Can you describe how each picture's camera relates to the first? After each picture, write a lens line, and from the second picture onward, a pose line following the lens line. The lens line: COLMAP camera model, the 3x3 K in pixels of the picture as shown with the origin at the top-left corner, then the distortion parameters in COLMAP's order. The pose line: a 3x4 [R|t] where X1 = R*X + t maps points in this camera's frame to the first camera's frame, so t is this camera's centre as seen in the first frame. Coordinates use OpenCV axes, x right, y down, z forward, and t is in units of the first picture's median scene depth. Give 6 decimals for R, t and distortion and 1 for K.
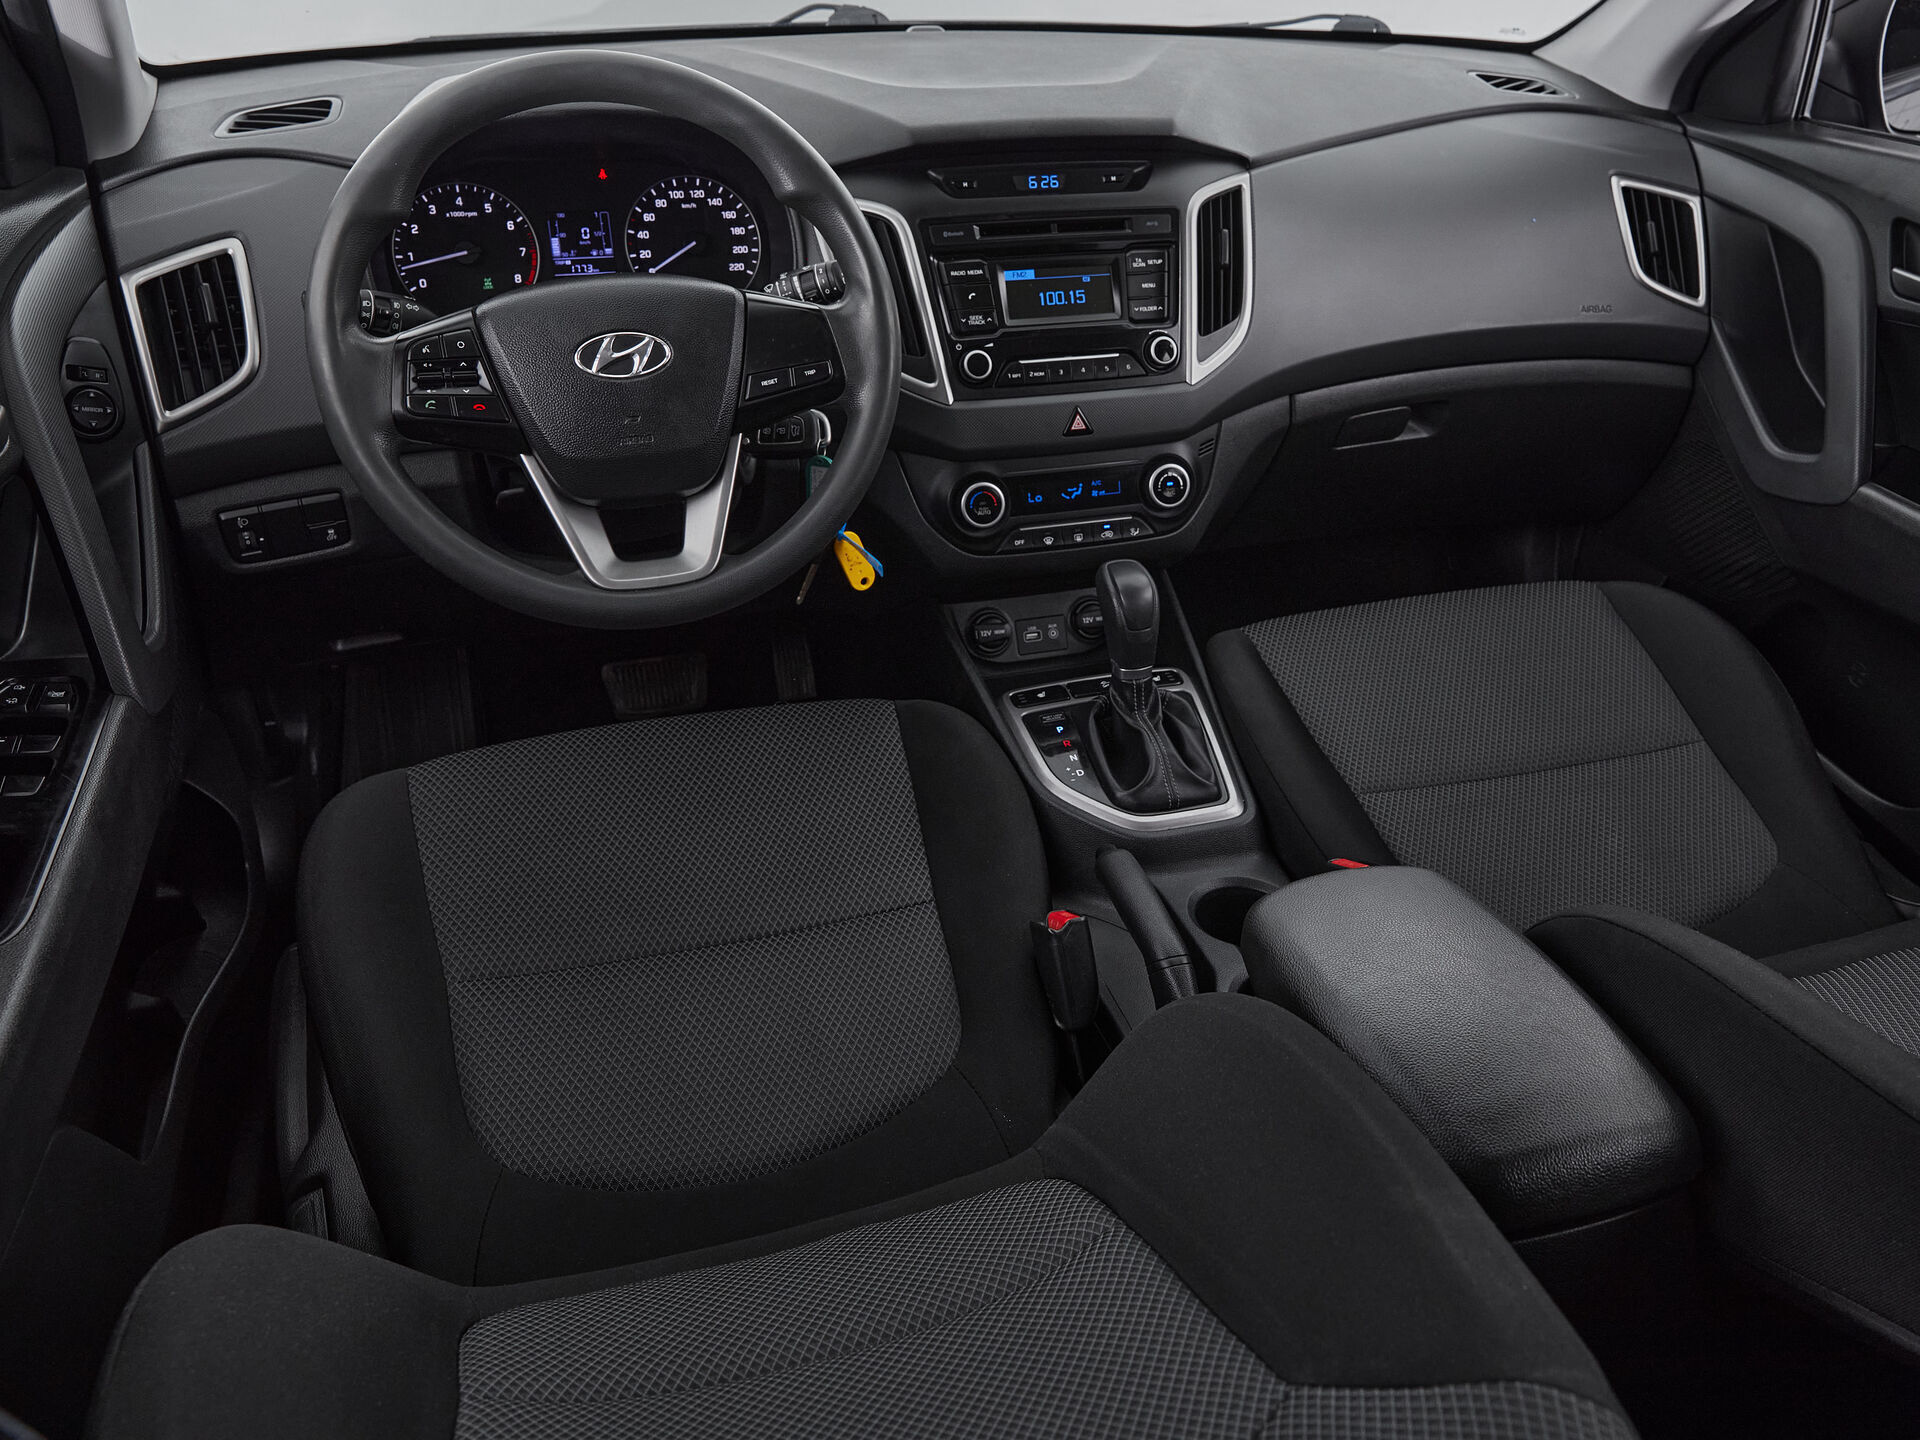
lens RADIAL K [[1344.2, 0, 1026.4], [0, 1344.2, 702.8], [0, 0, 1]] dist [-0.005490, -0.002895]
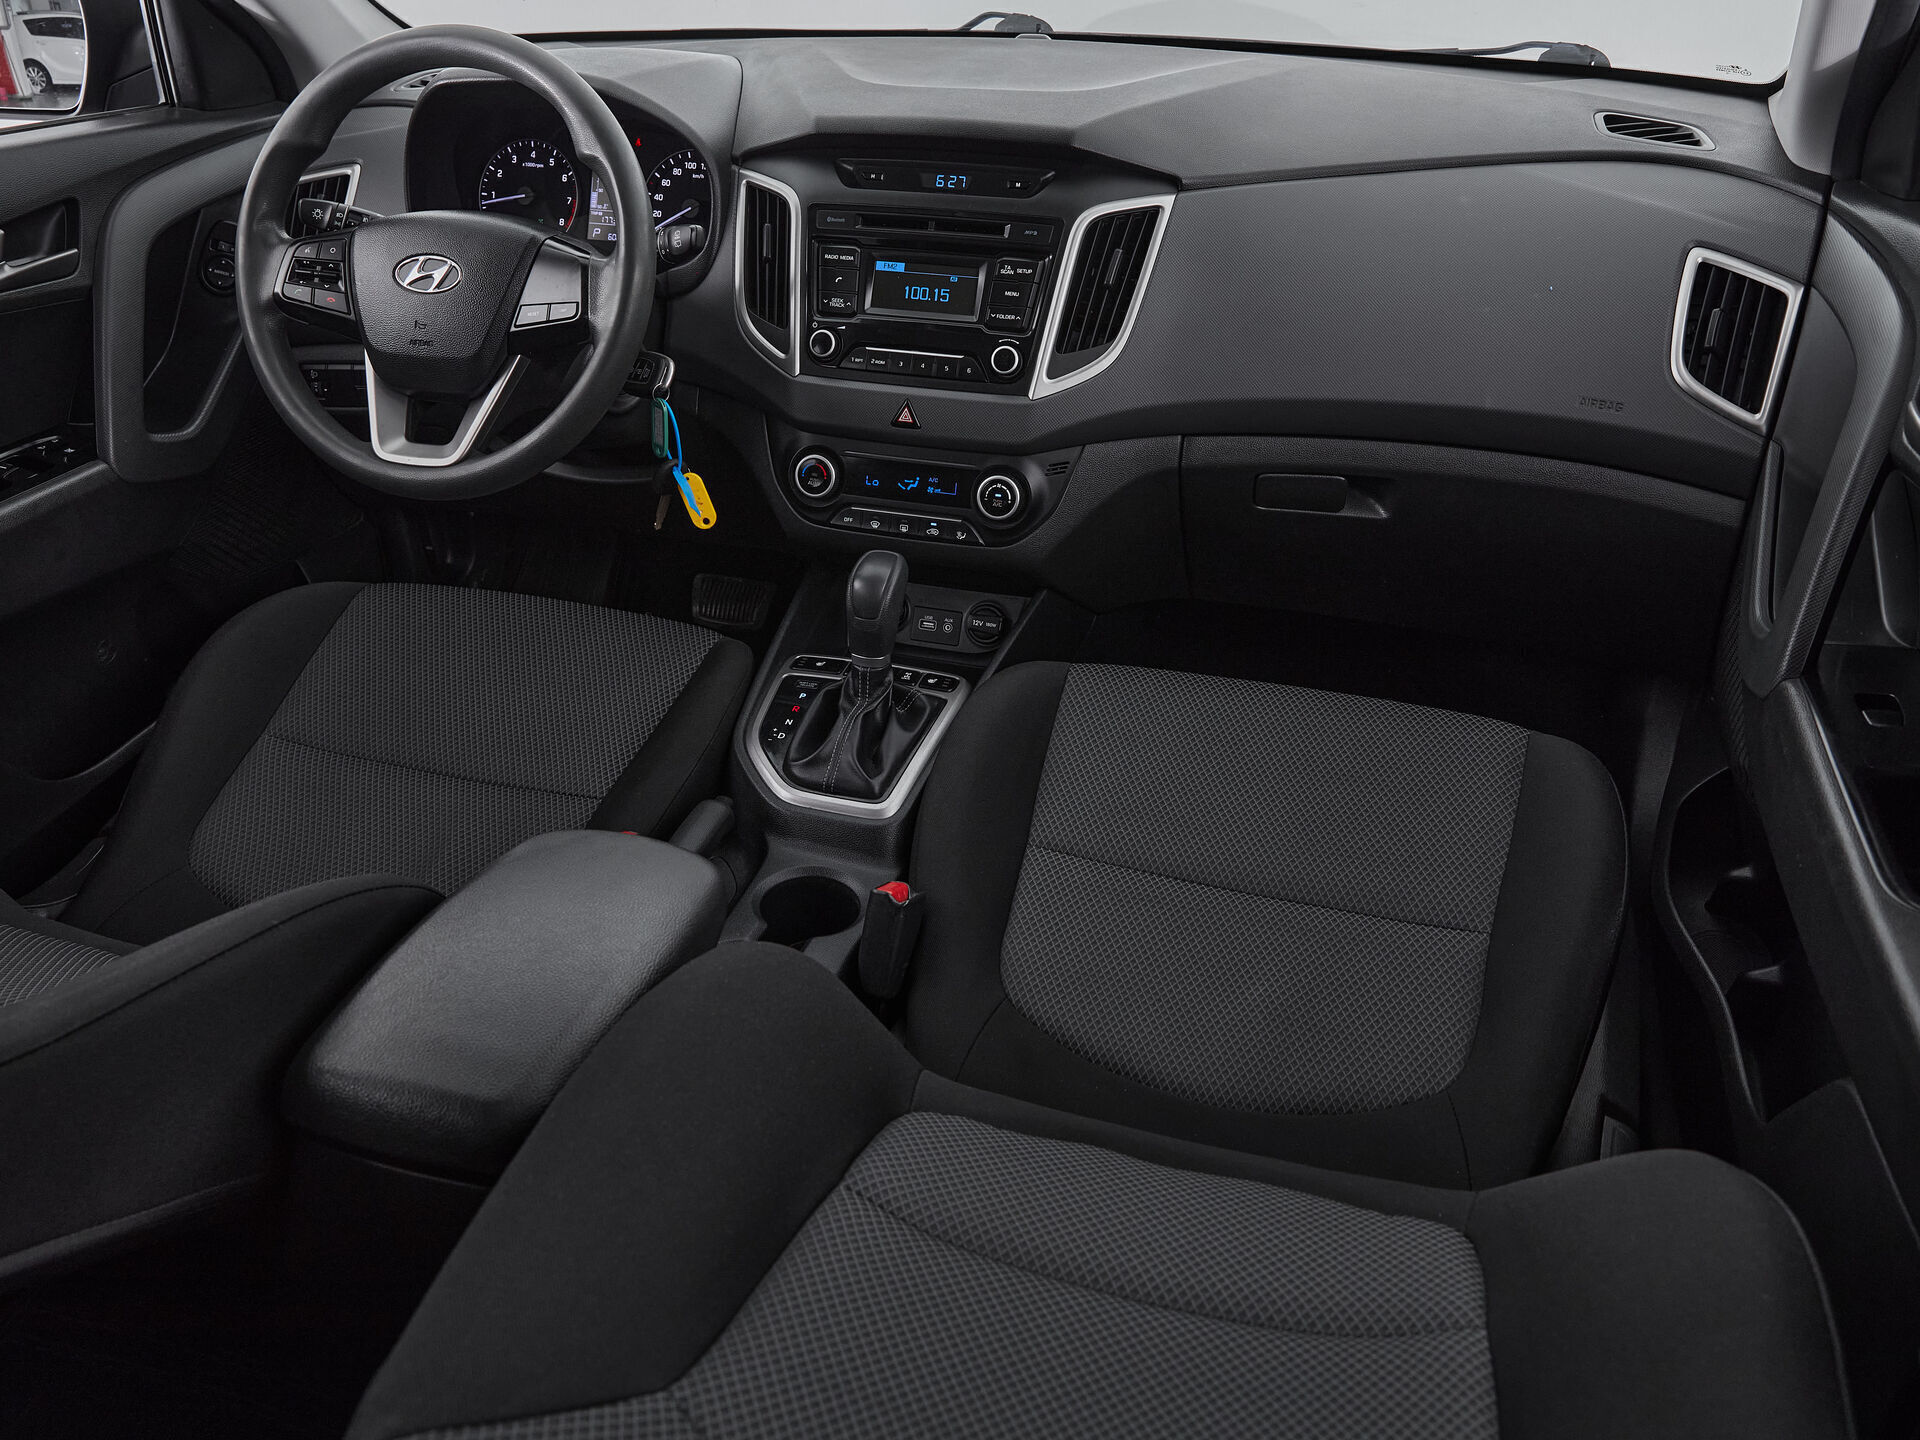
lens RADIAL K [[1319.3, 0, 960.0], [0, 1319.3, 720.0], [0, 0, 1]] dist [-0.004686, -0.000686]
pose [[0.841919, 0.276104, -0.463616, 0.591350], [-0.276532, 0.958547, 0.068680, -0.064589], [0.463360, 0.070382, 0.883371, 0.142670]]
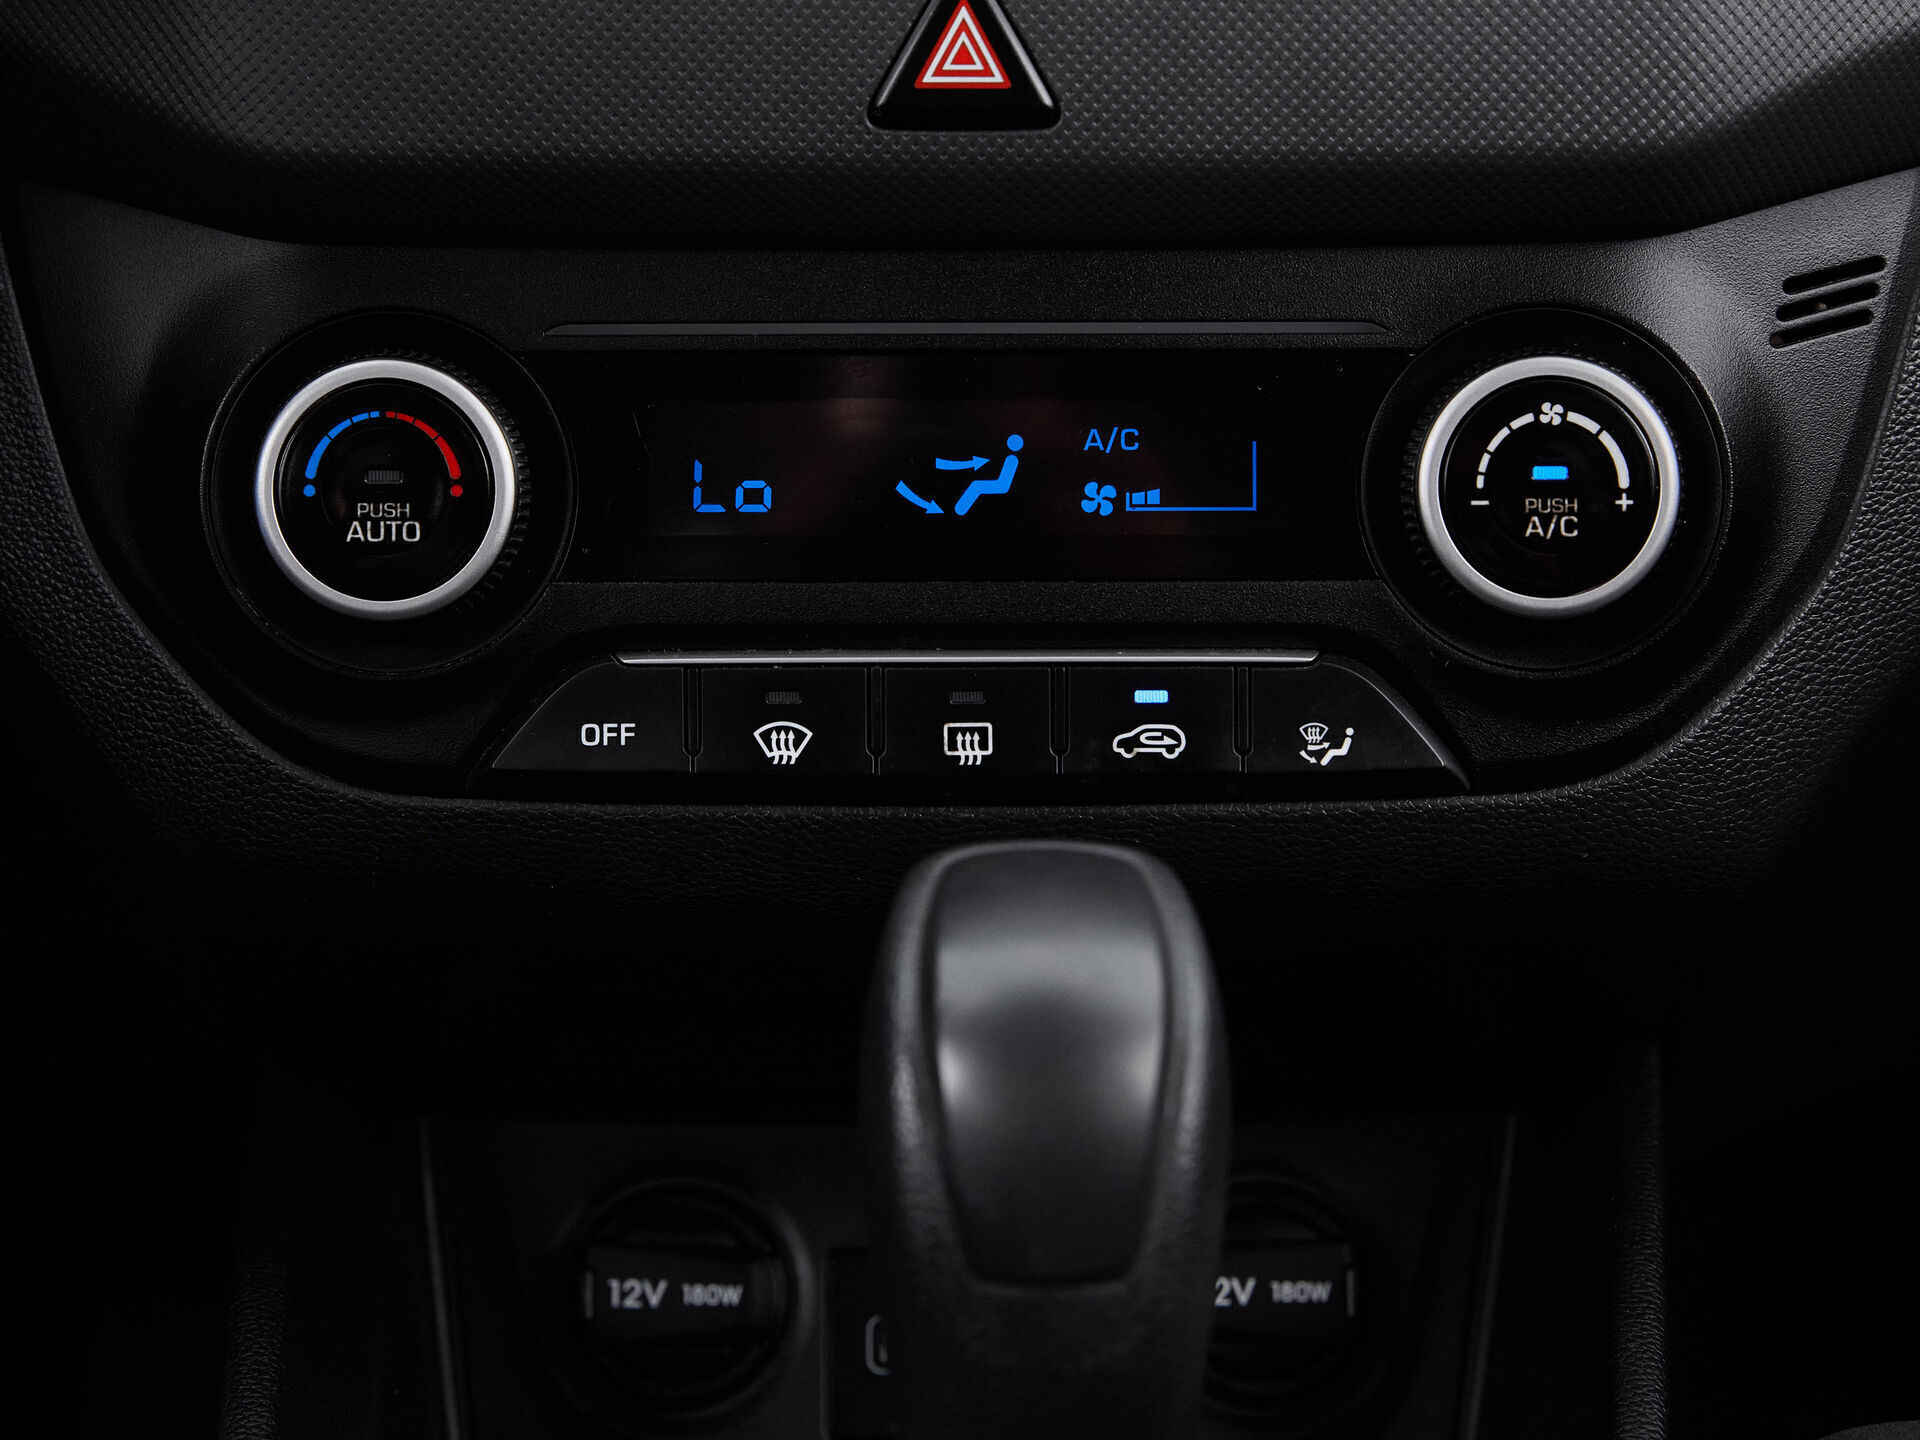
lens RADIAL K [[4215.9, 0, 960.0], [0, 4215.9, 720.0], [0, 0, 1]] dist [0.036582, 0.065088]
pose [[0.961265, 0.071151, -0.266285, 0.181719], [-0.129231, 0.969679, -0.207417, -0.015607], [0.243453, 0.233796, 0.941313, 0.507278]]
